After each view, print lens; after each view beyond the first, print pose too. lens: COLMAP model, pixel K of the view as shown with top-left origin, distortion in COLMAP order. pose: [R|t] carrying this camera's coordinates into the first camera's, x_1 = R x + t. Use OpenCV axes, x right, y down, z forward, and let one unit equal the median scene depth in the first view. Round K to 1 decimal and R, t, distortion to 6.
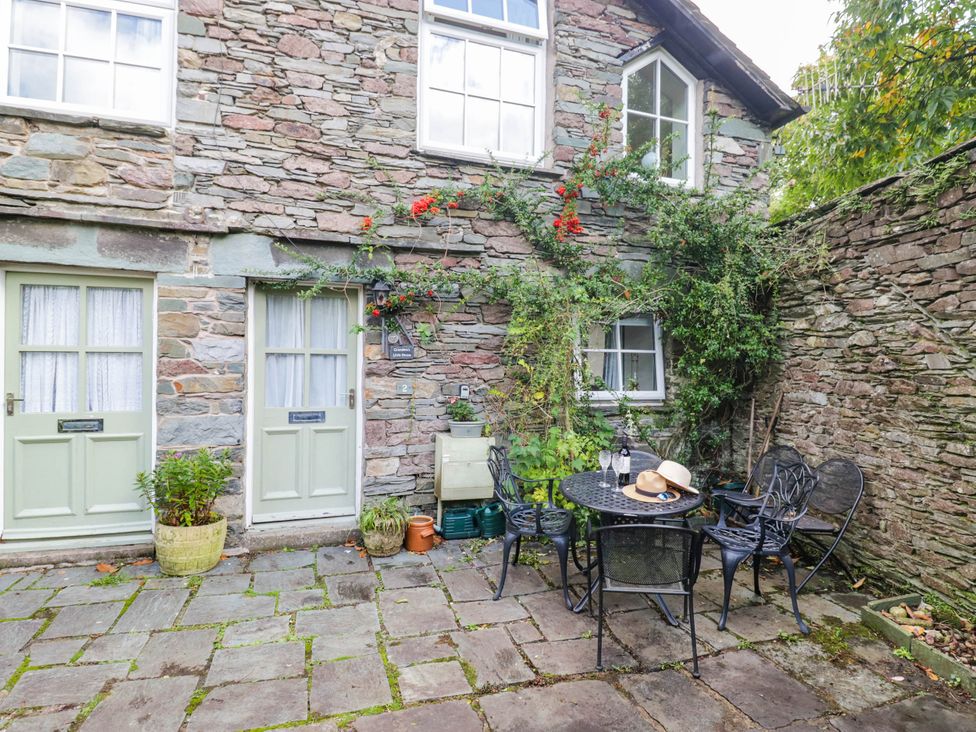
lens RADIAL K [[514.6, 0, 489.9], [0, 514.6, 358.0], [0, 0, 1]] dist [0.000545, -0.011515]
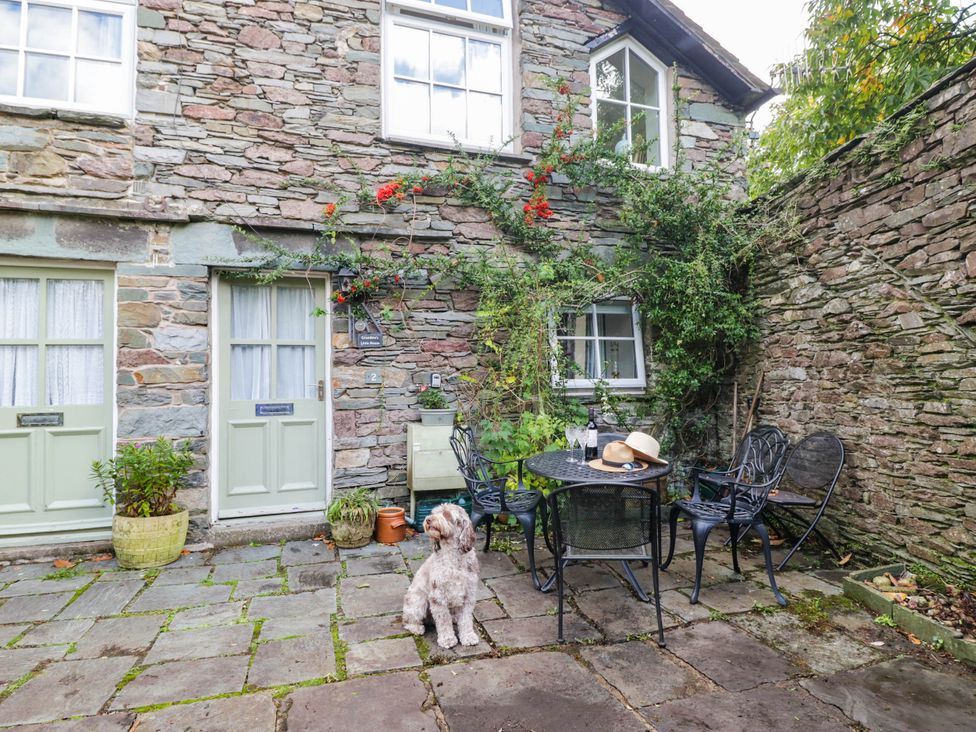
lens RADIAL K [[520.3, 0, 487.0], [0, 520.3, 360.3], [0, 0, 1]] dist [-0.000168, -0.010720]
pose [[0.999553, -0.028842, -0.007825, 0.062117], [0.028550, 0.998974, -0.035160, 0.072248], [0.008832, 0.034921, 0.999351, 0.013449]]
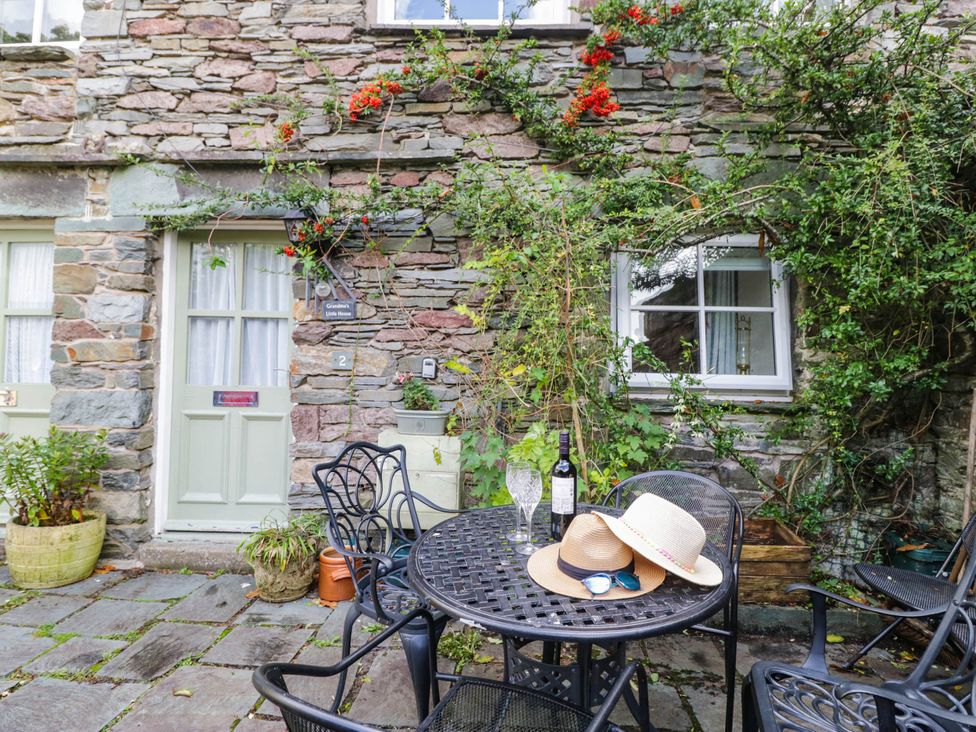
lens RADIAL K [[514.6, 0, 489.9], [0, 514.6, 358.0], [0, 0, 1]] dist [0.000545, -0.011515]
pose [[0.937436, -0.006808, -0.348090, 0.287797], [-0.002879, 0.999623, -0.027303, 0.078394], [0.348145, 0.026597, 0.937063, 0.435060]]
